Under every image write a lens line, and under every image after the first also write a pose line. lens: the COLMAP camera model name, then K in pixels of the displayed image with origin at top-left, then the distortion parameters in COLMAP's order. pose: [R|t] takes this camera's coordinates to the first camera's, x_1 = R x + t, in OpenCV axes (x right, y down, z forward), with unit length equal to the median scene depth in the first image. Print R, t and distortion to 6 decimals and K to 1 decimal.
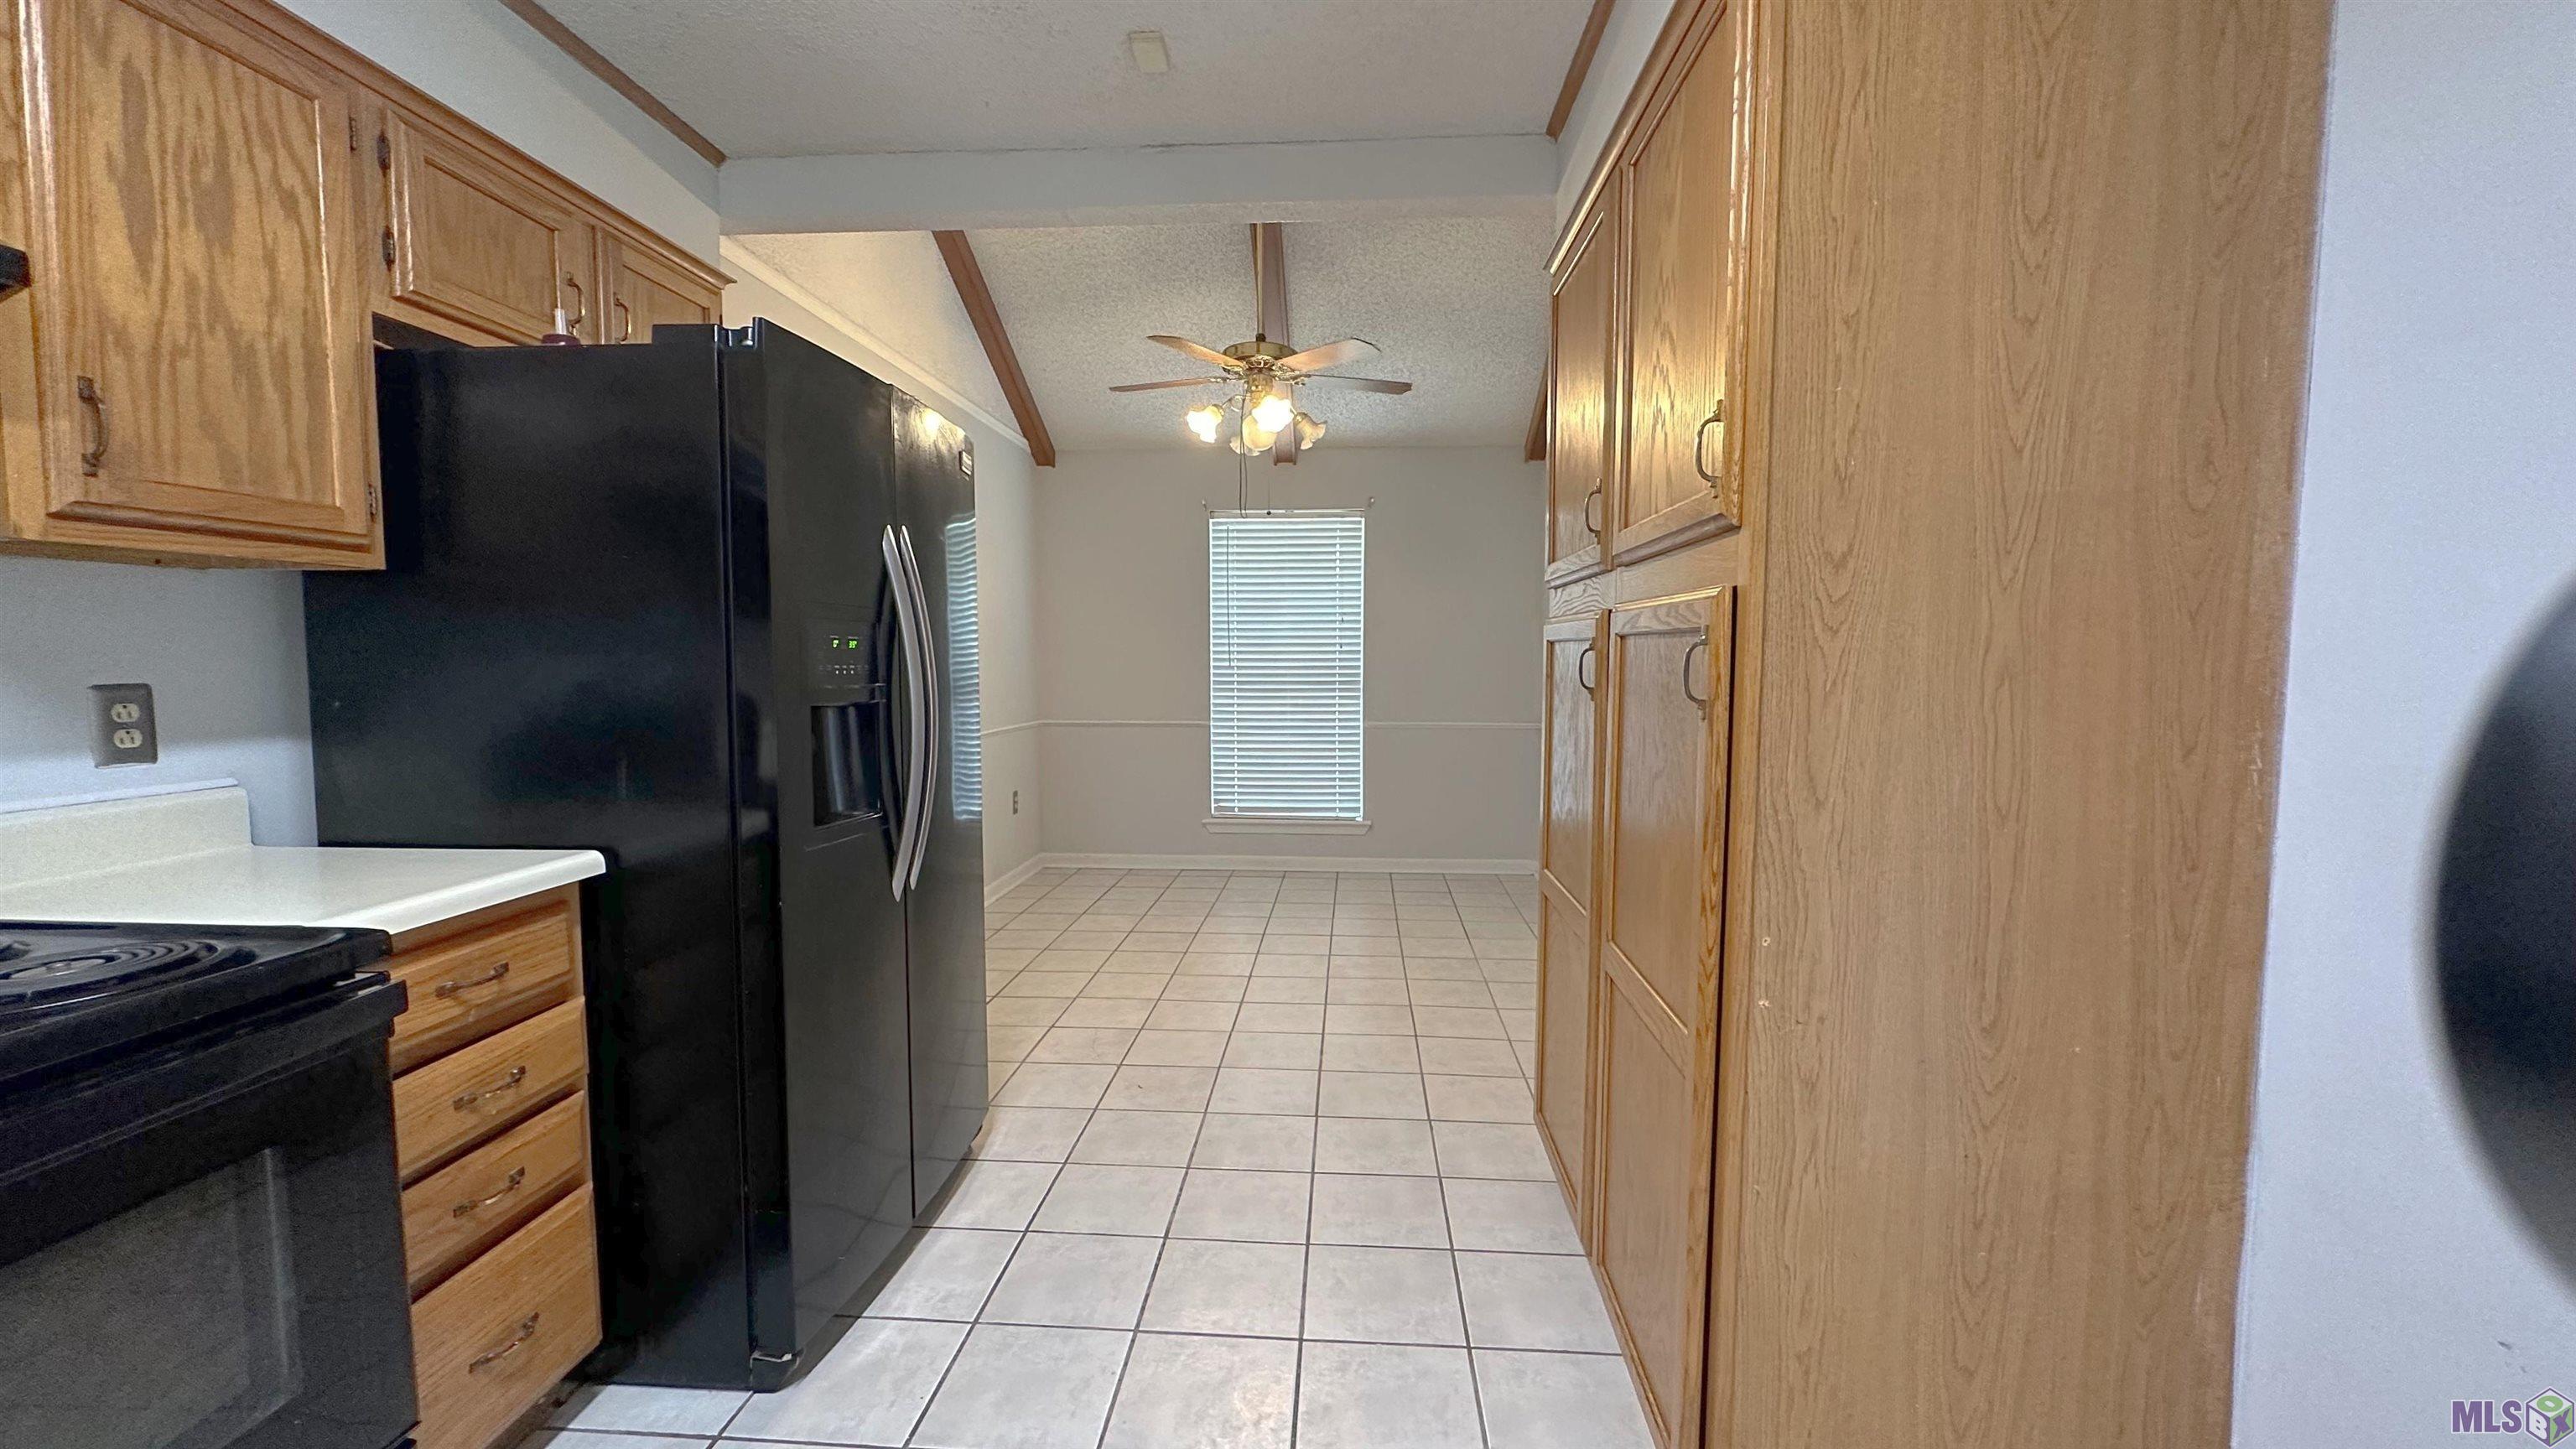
lens RADIAL K [[1022.1, 0, 1288.1], [0, 1022.1, 721.2], [0, 0, 1]] dist [-0.001106, -0.000065]
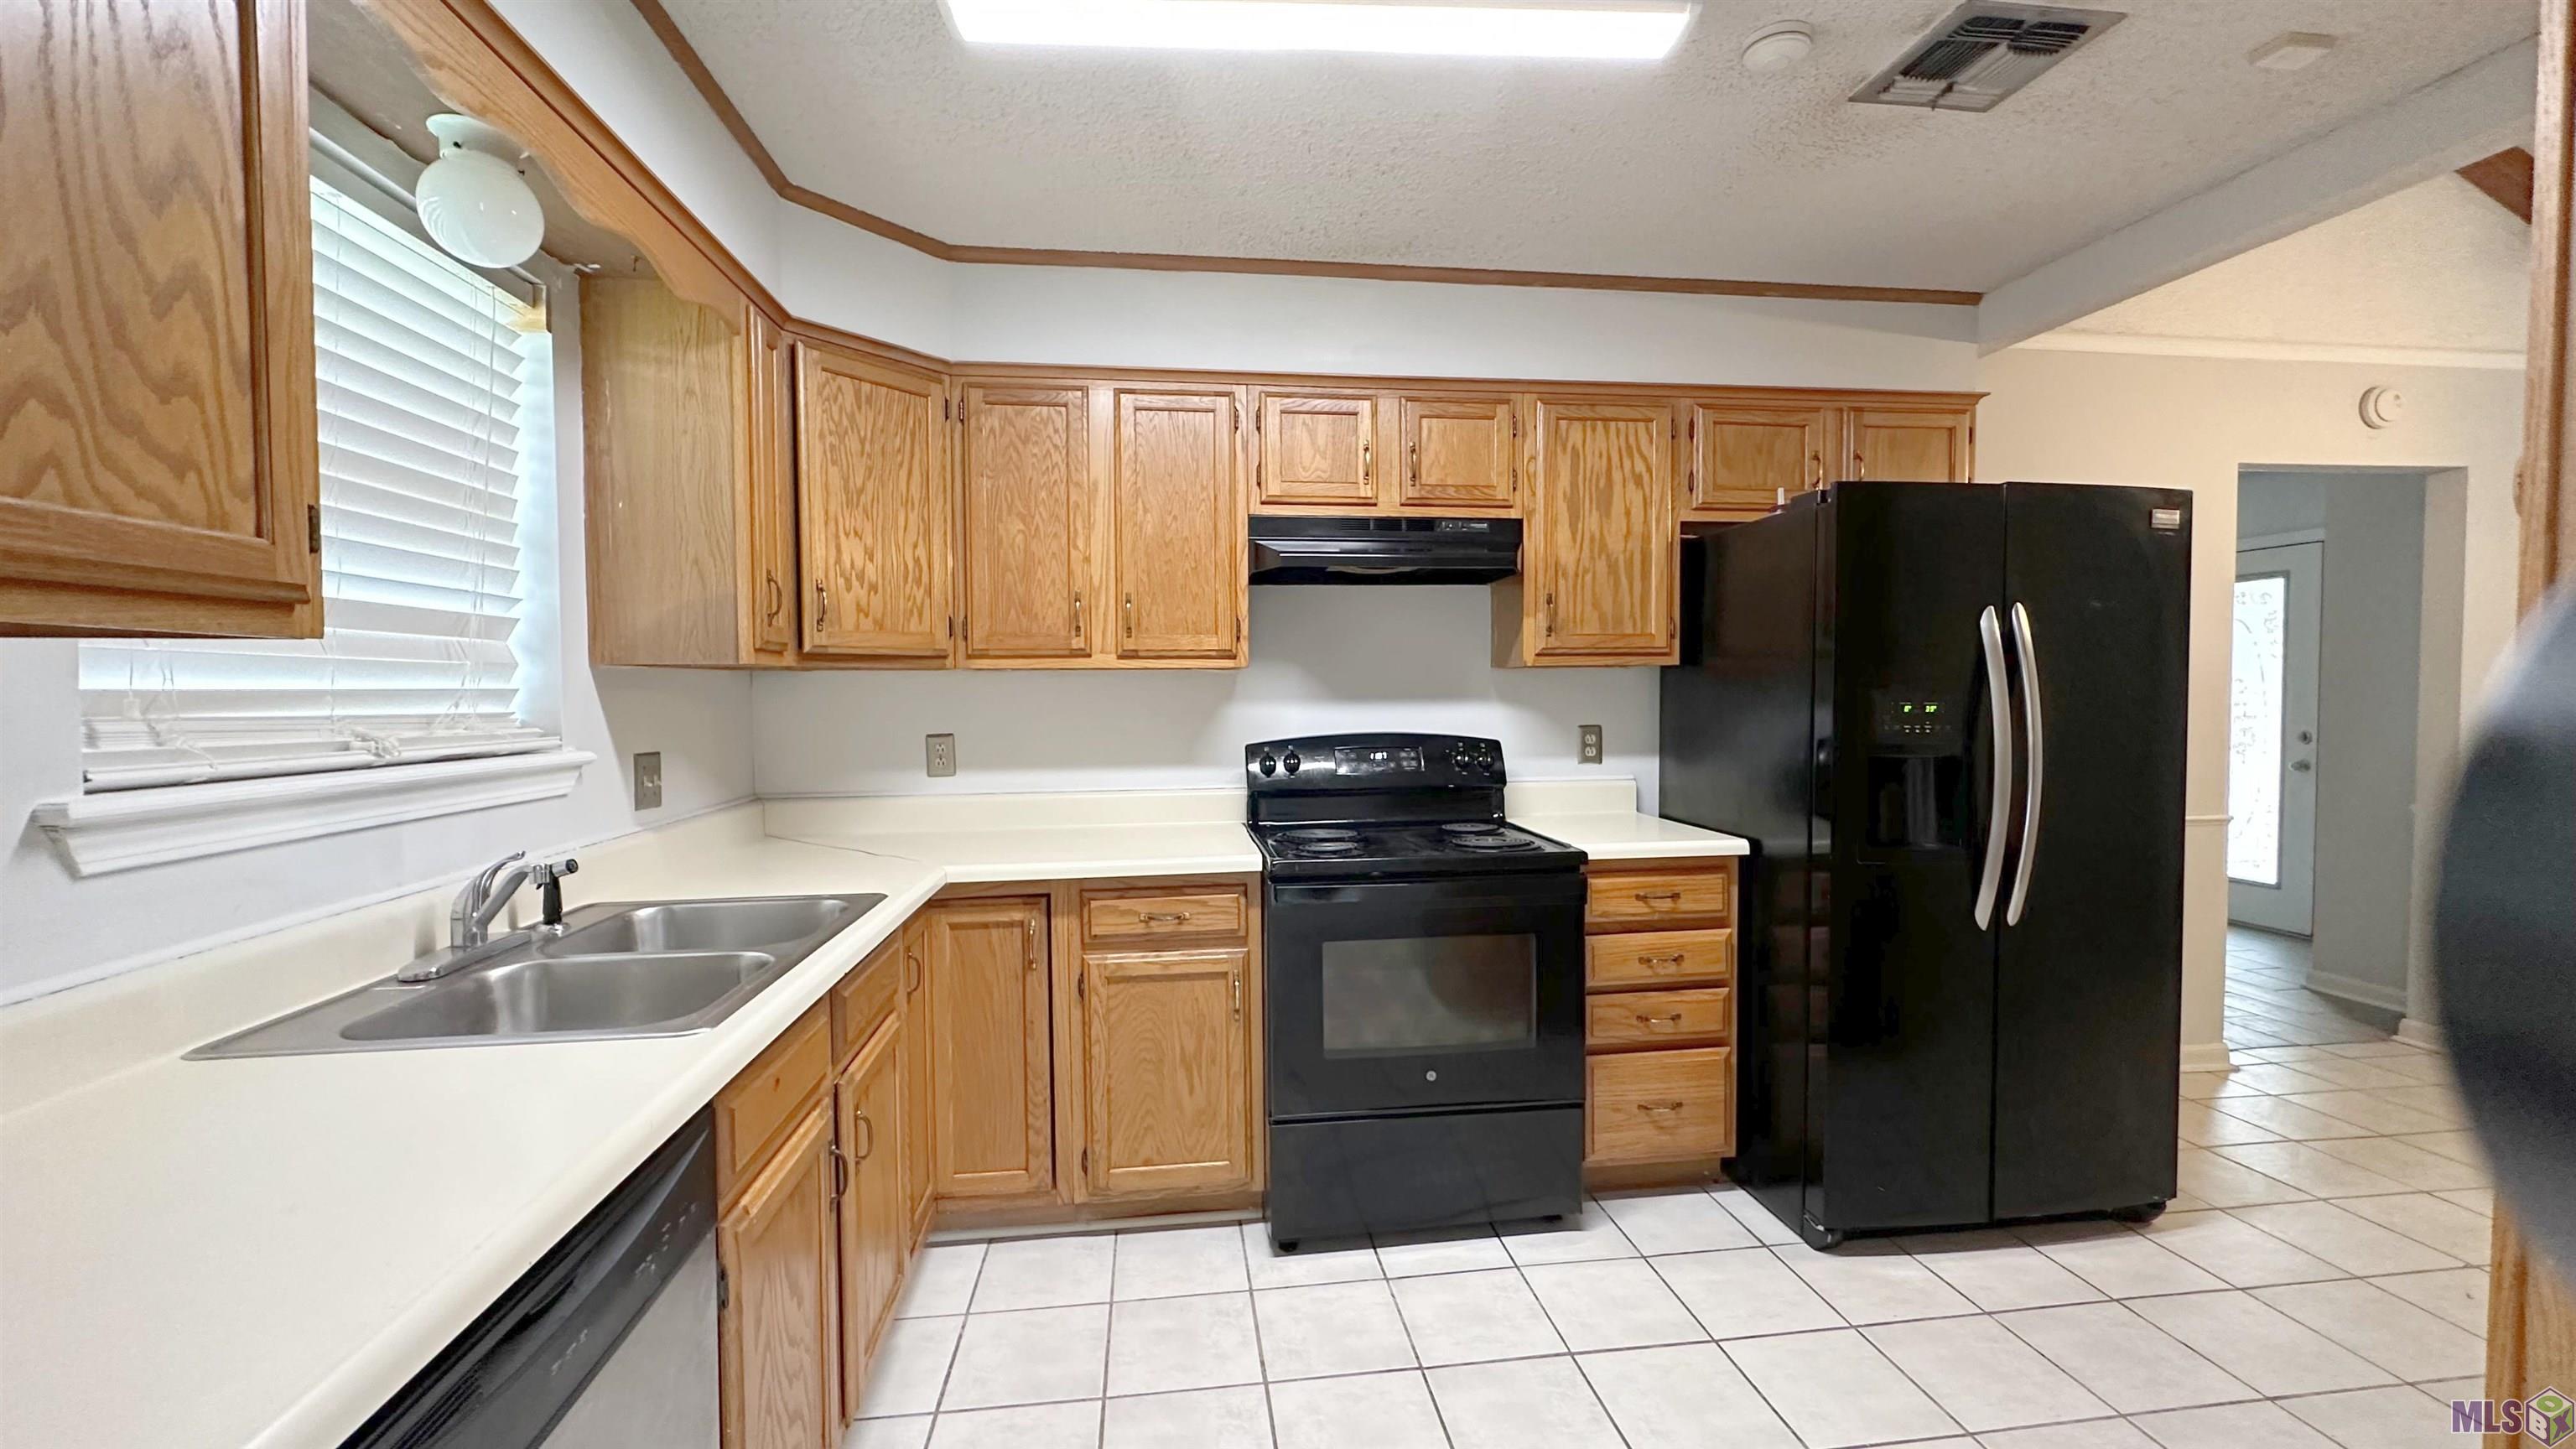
lens RADIAL K [[1022.1, 0, 1288.1], [0, 1022.1, 721.2], [0, 0, 1]] dist [-0.001106, -0.000065]
pose [[0.191018, 0.028842, -0.981163, 0.754369], [-0.055422, 0.998291, 0.018556, -0.046785], [0.980021, 0.050834, 0.192290, -0.001260]]
